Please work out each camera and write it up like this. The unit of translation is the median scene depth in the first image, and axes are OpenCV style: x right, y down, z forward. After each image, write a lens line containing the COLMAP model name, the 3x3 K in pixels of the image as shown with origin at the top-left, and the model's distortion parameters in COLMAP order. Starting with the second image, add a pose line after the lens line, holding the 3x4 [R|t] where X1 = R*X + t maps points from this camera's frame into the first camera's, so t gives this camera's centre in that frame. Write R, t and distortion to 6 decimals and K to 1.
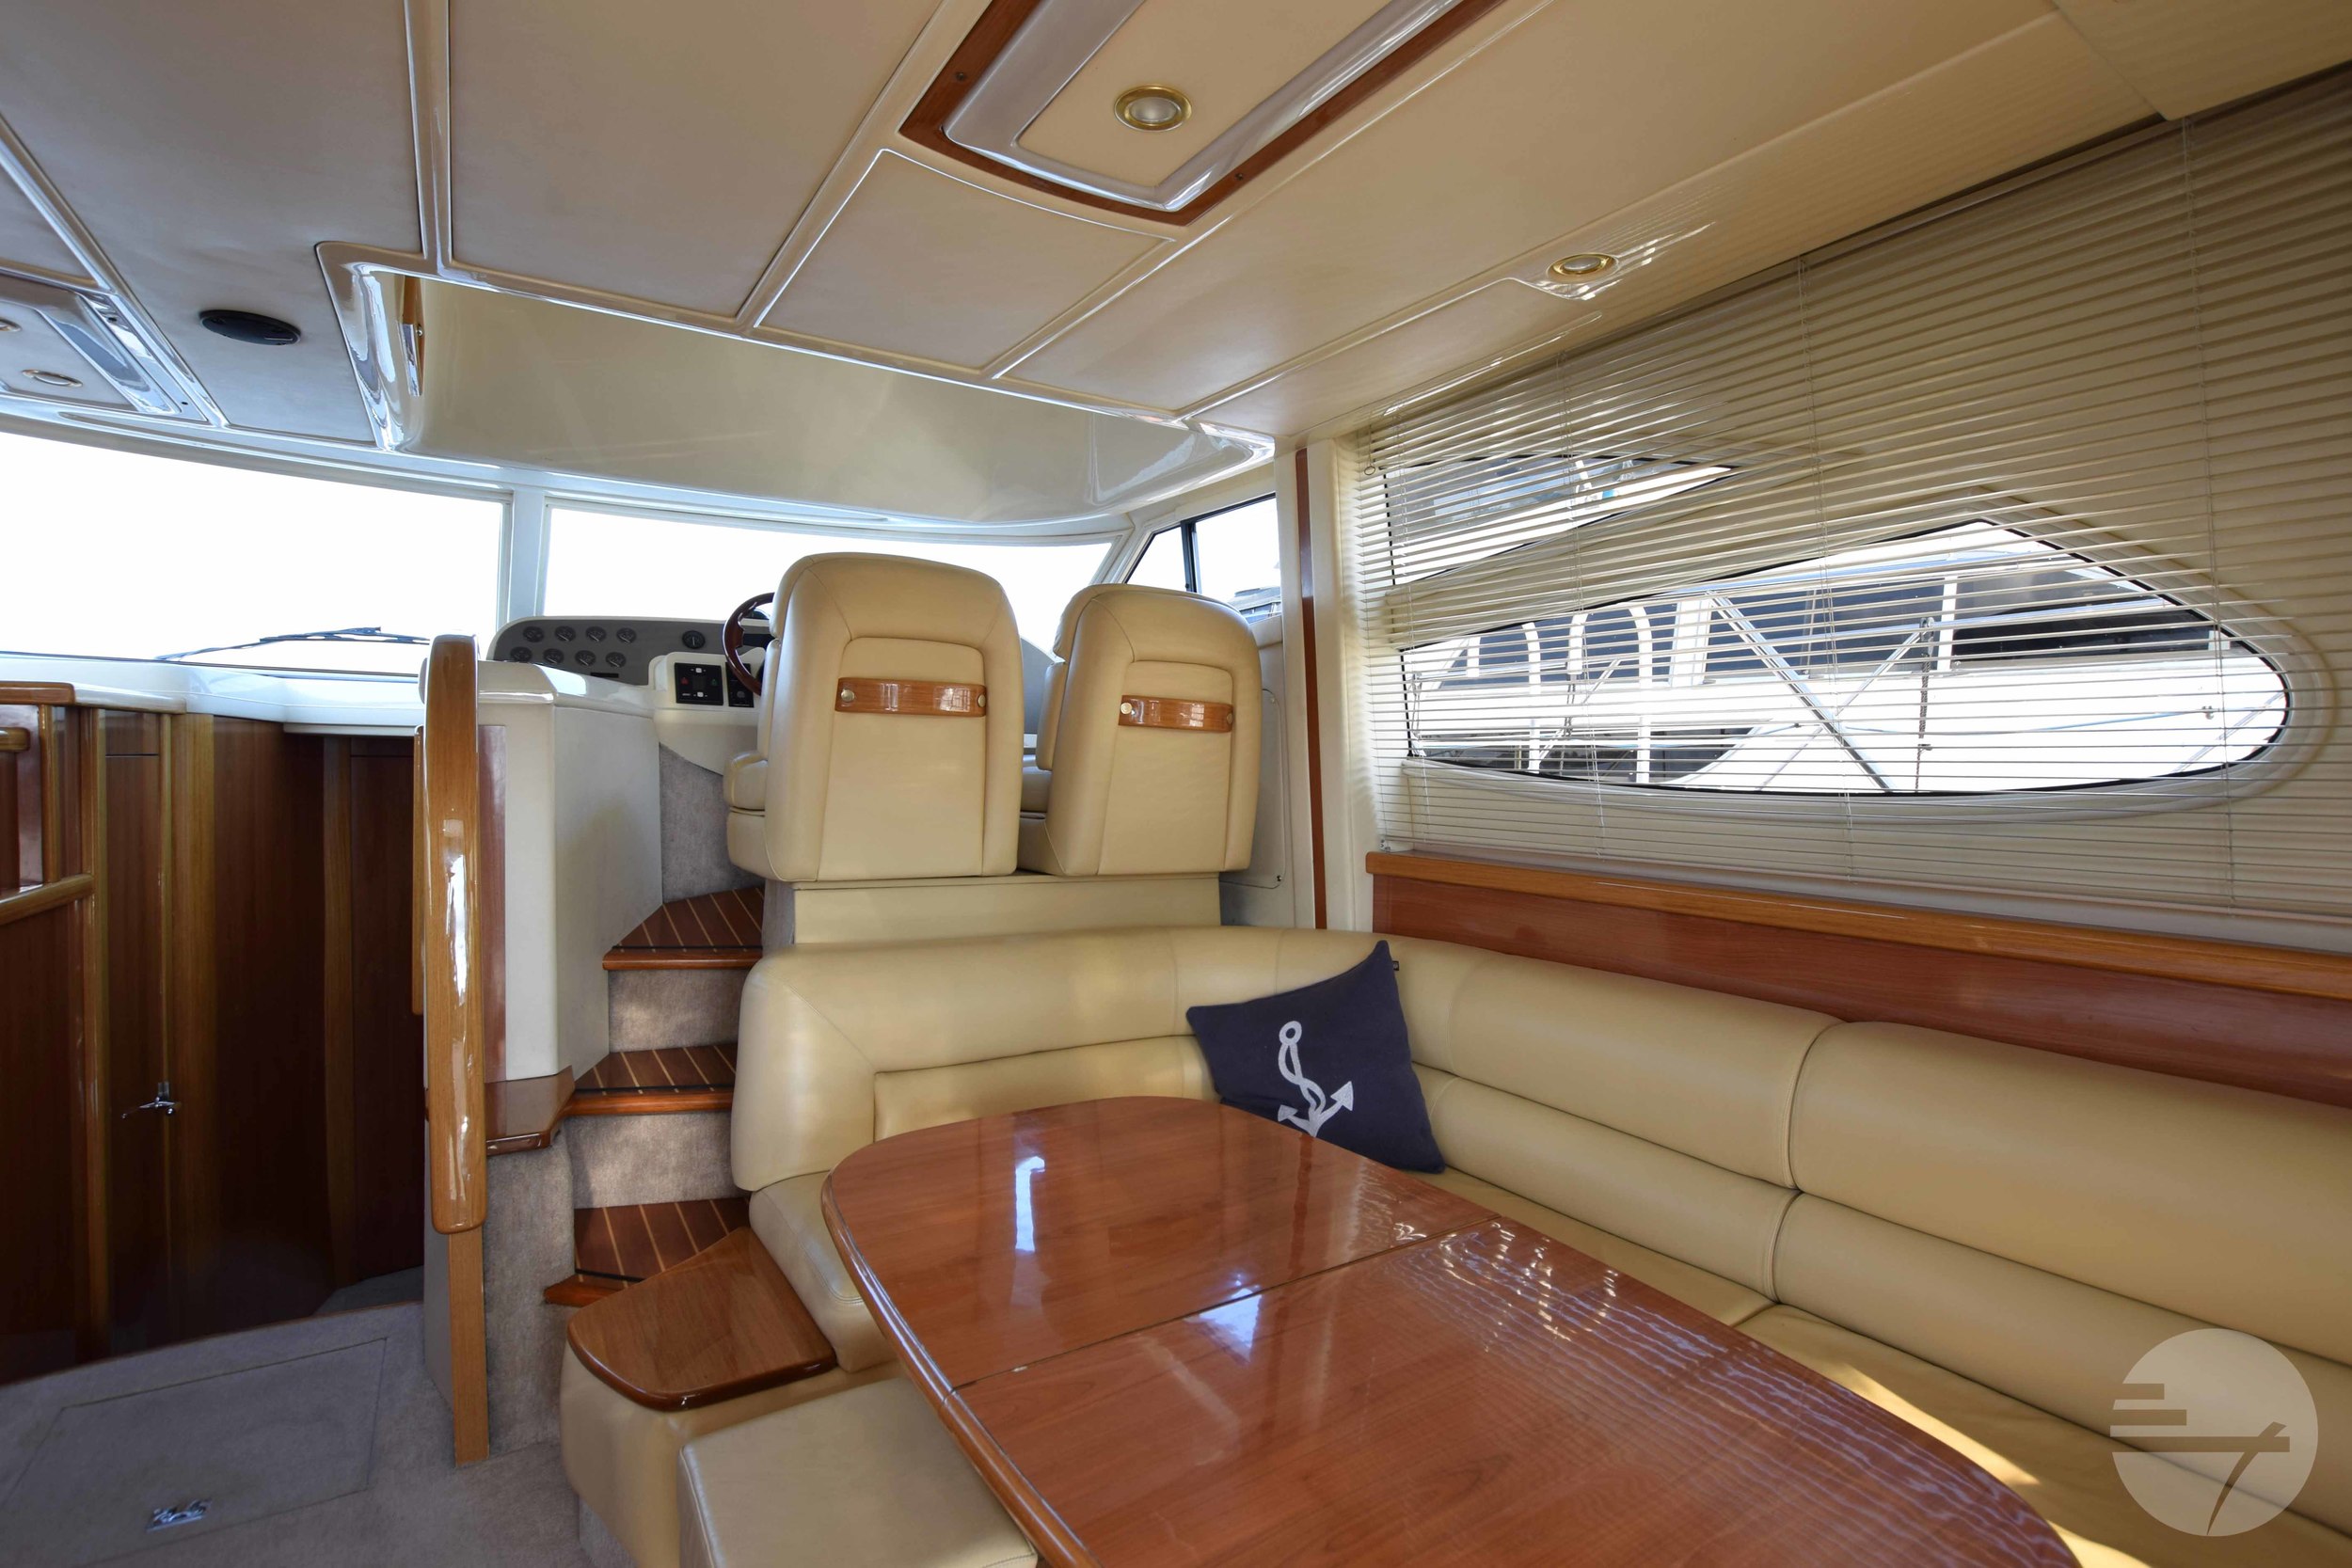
lens RADIAL K [[1091.4, 0, 1171.8], [0, 1091.4, 791.2], [0, 0, 1]] dist [-0.029374, 0.001170]
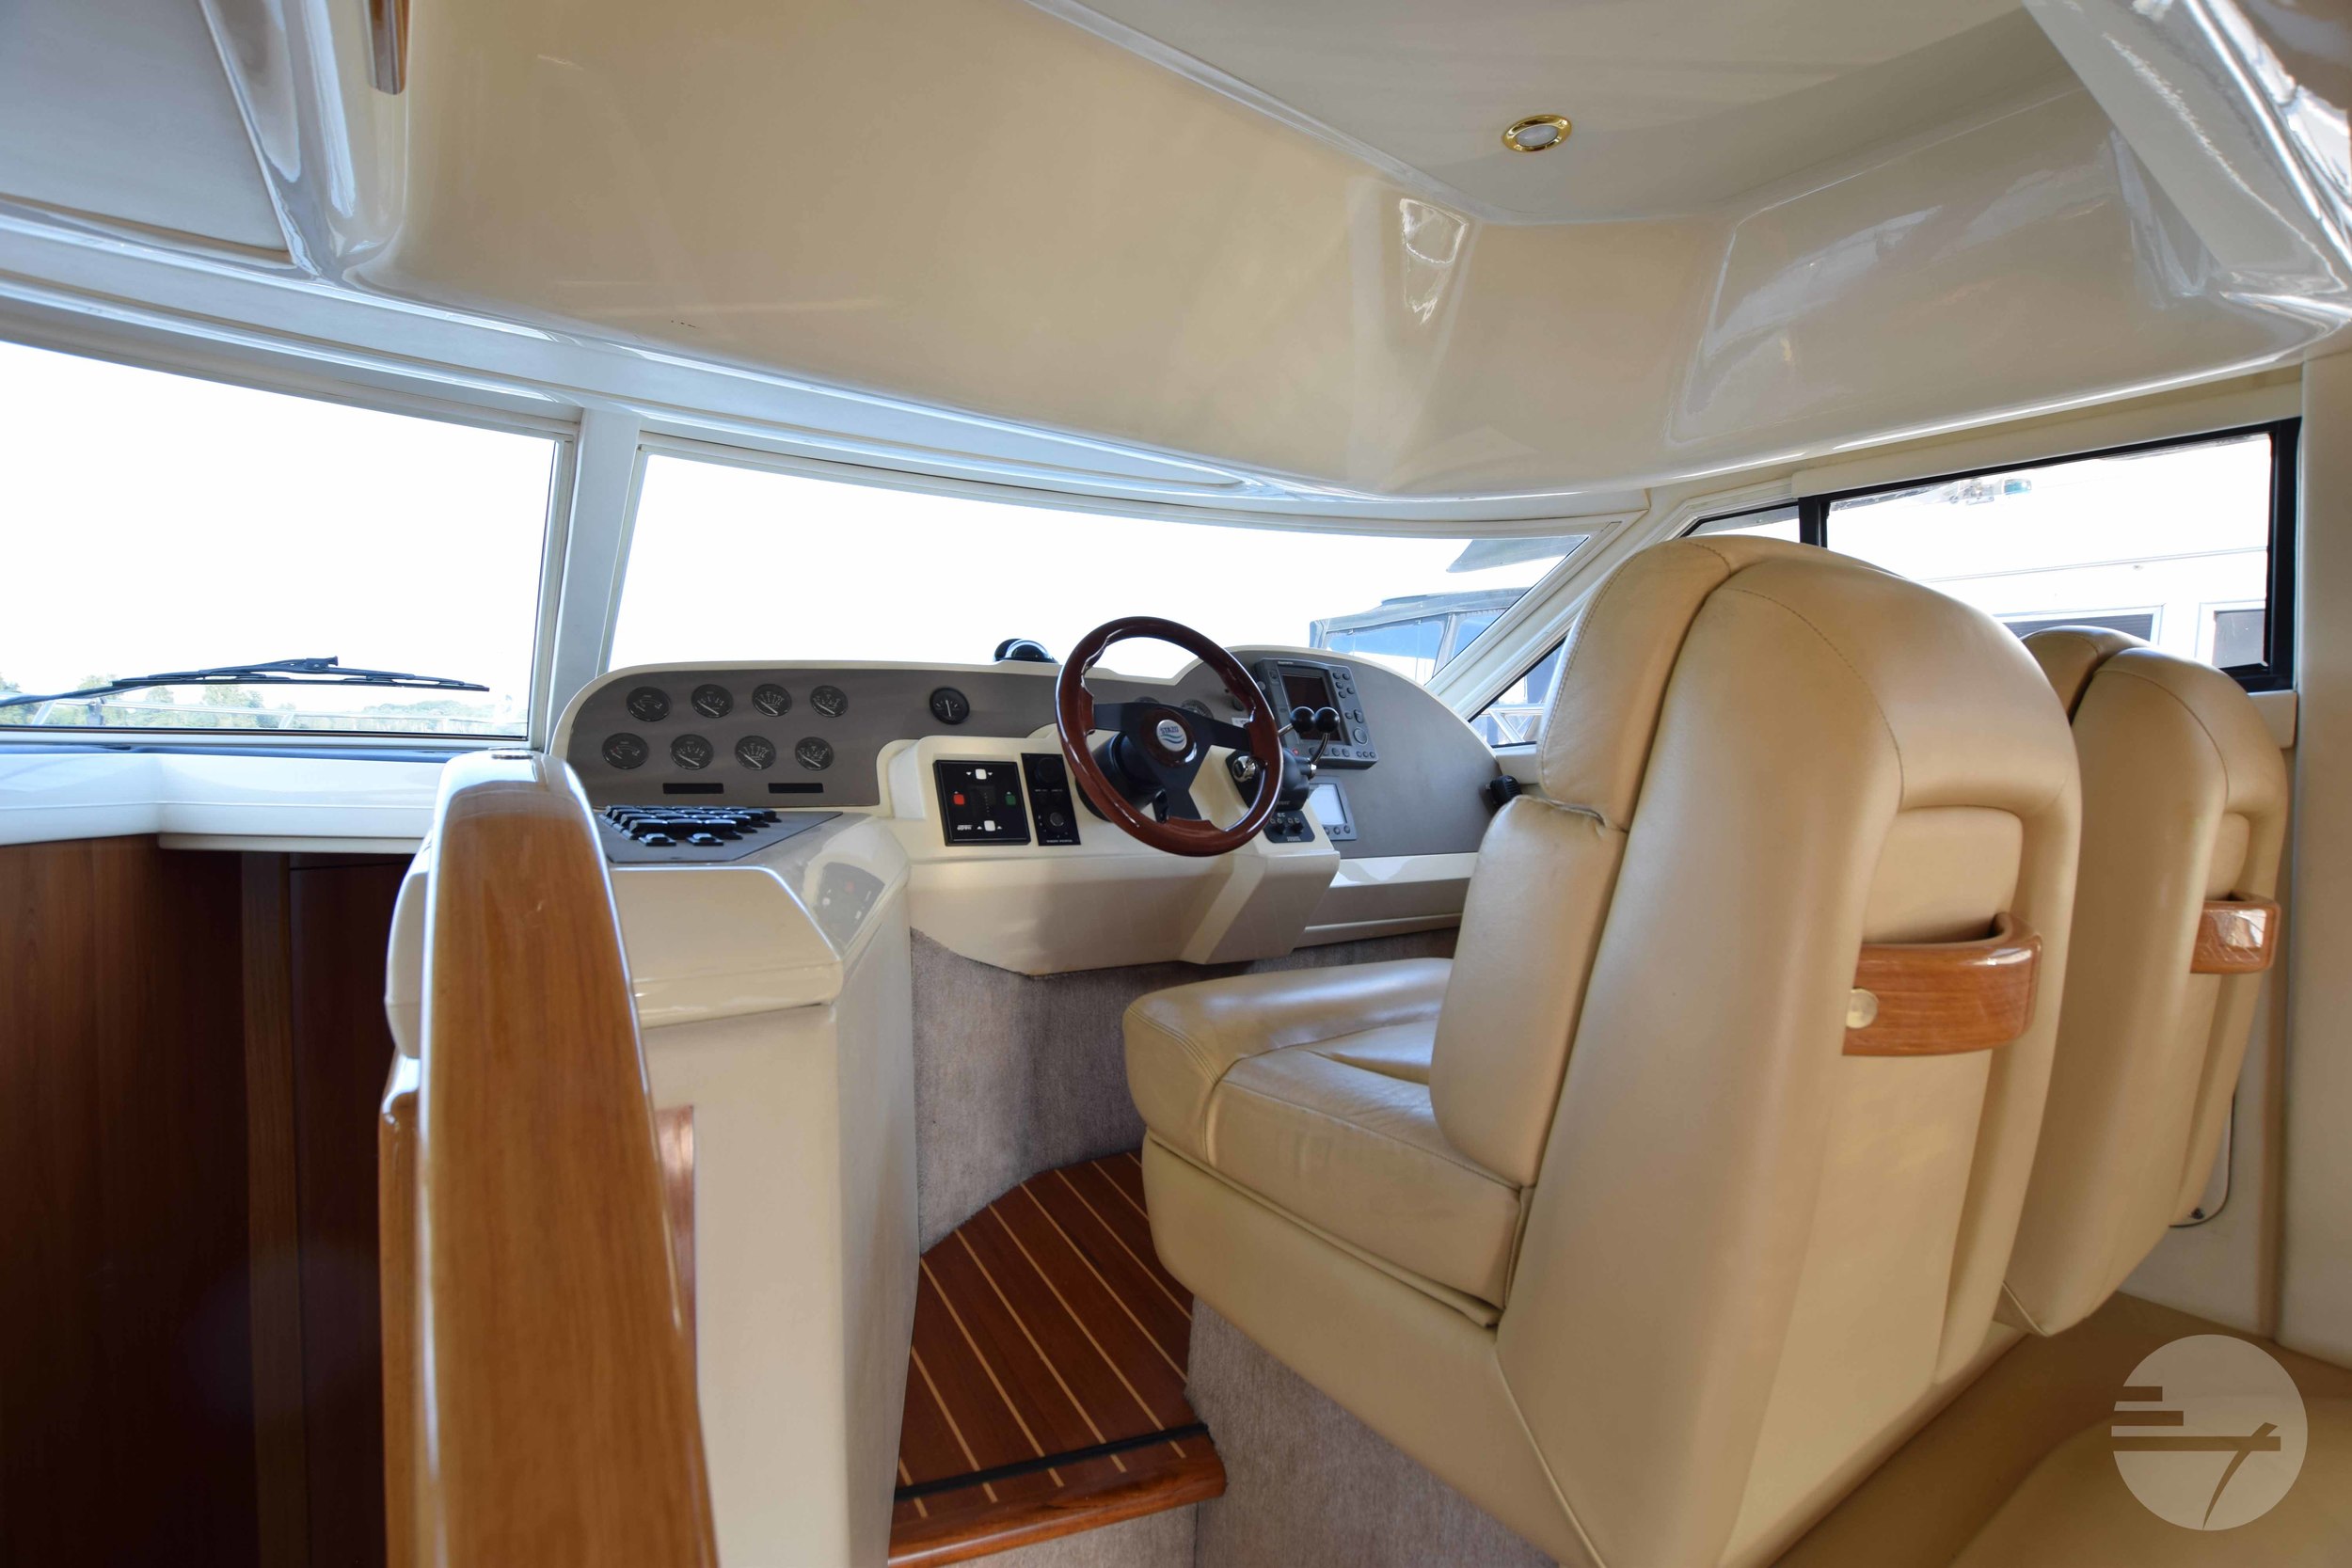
lens RADIAL K [[1042.9, 0, 1179.8], [0, 1042.9, 791.0], [0, 0, 1]] dist [-0.029620, 0.000137]
pose [[0.999350, 0.005674, 0.035593, -0.429780], [-0.006101, 0.999911, 0.011906, -0.130506], [-0.035523, -0.012115, 0.999295, 0.618120]]
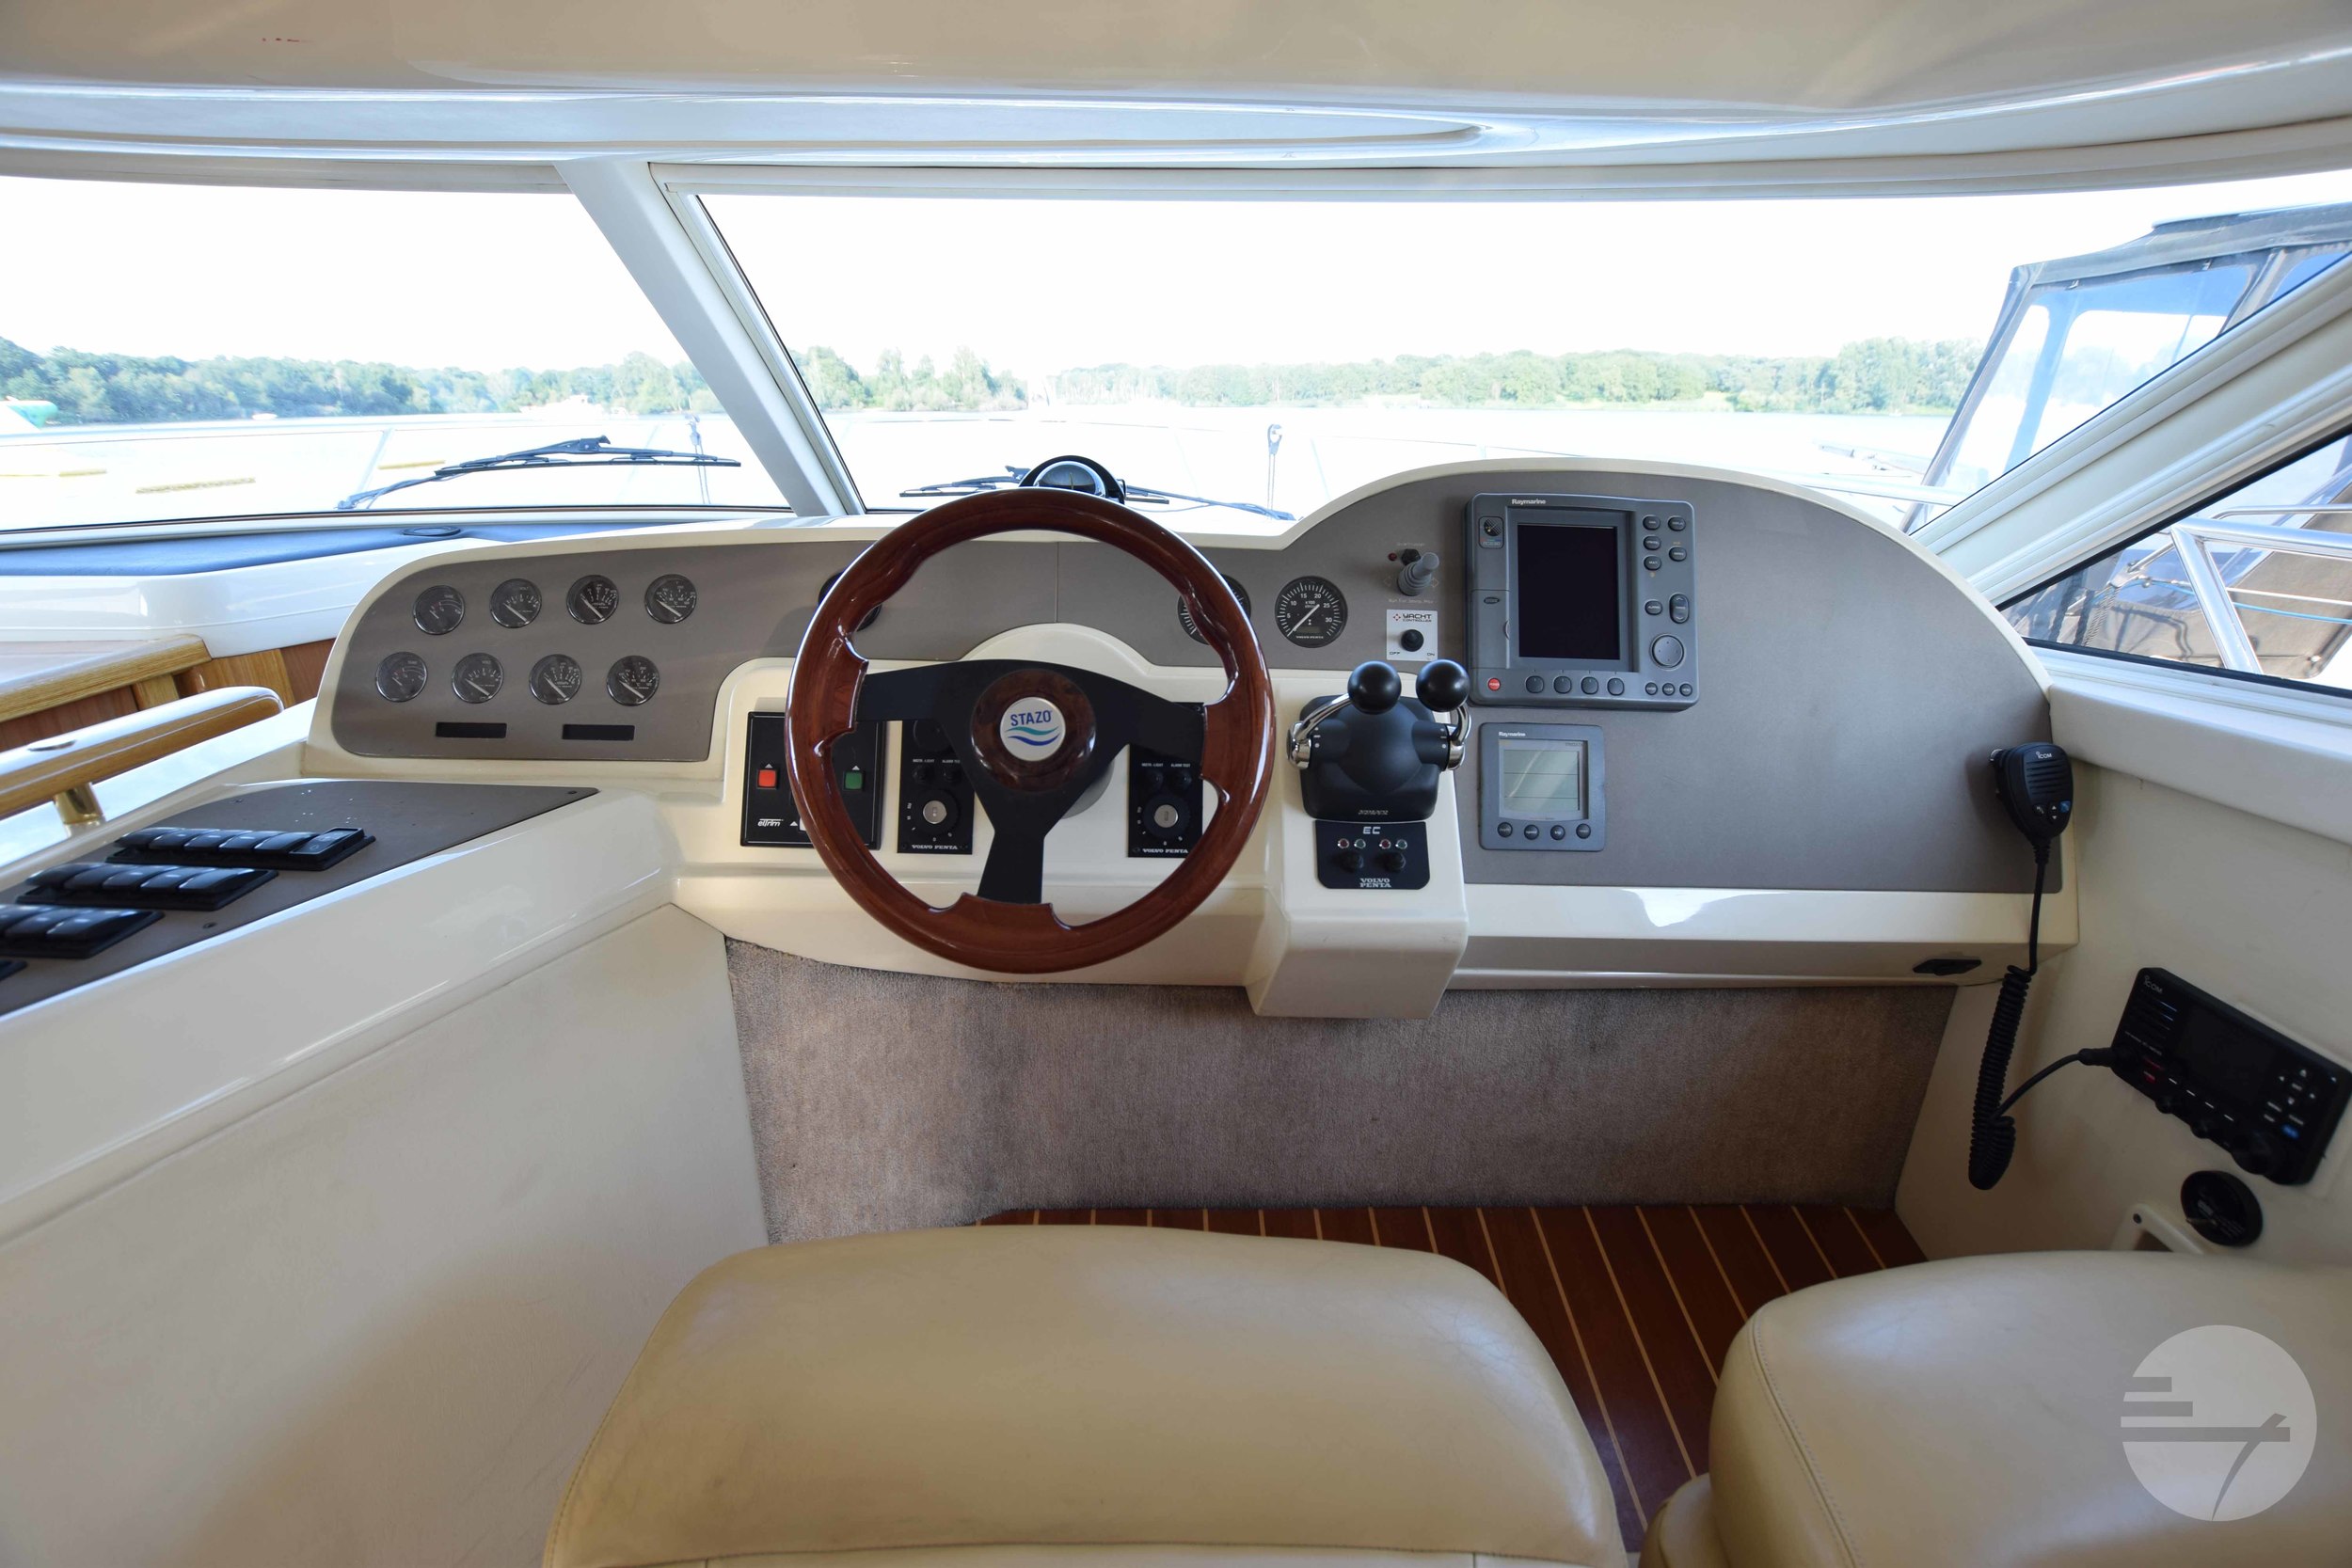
lens RADIAL K [[1042.9, 0, 1179.8], [0, 1042.9, 791.0], [0, 0, 1]] dist [-0.029620, 0.000137]
pose [[0.853449, 0.192566, -0.484297, -0.224341], [-0.026268, 0.943949, 0.329044, -0.238972], [0.520514, -0.268101, 0.810671, 0.952777]]
